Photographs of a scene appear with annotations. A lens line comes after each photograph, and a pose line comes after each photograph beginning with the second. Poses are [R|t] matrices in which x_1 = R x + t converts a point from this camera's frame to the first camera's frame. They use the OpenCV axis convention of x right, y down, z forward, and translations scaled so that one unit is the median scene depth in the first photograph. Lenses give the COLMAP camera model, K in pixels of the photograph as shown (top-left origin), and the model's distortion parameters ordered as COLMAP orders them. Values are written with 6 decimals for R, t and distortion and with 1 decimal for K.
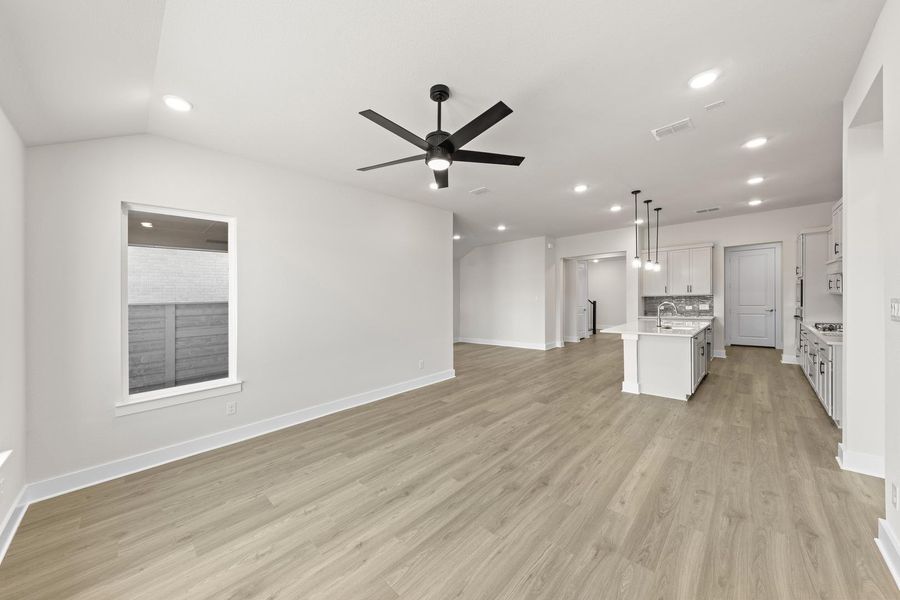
lens RADIAL K [[334.8, 0, 449.8], [0, 334.8, 291.0], [0, 0, 1]] dist [0.000227, 0.000023]
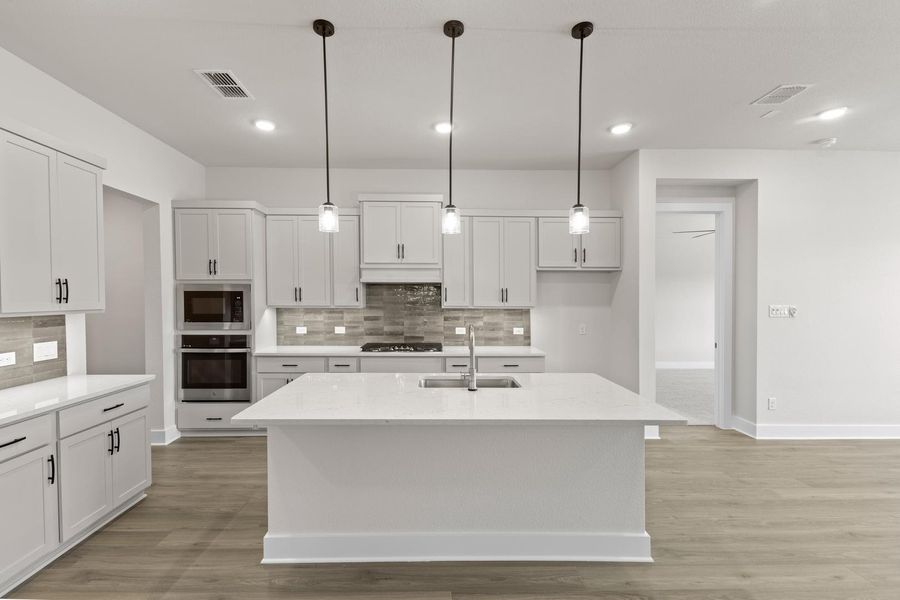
lens RADIAL K [[401.2, 0, 435.2], [0, 401.2, 319.3], [0, 0, 1]] dist [0.001896, -0.001050]
pose [[-0.694030, -0.009733, 0.719880, 0.568009], [0.003838, 0.999844, 0.017219, 0.030615], [-0.719936, 0.014714, -0.693885, 2.331499]]
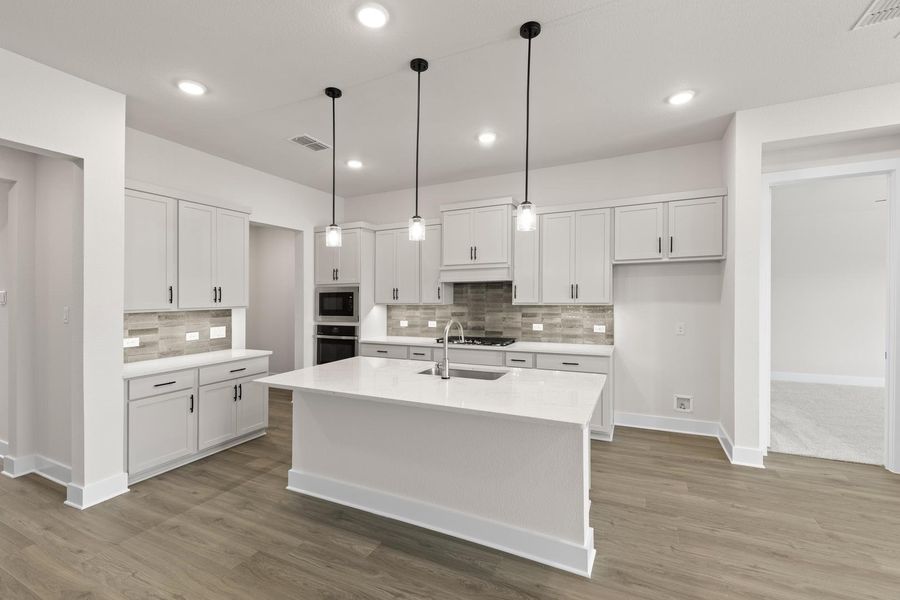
lens RADIAL K [[387.7, 0, 447.3], [0, 387.7, 311.0], [0, 0, 1]] dist [0.010859, -0.006828]
pose [[-0.294887, -0.002603, 0.955528, 0.268272], [0.000843, 0.999995, 0.002985, 0.033981], [-0.955532, 0.001686, -0.294884, 1.978328]]
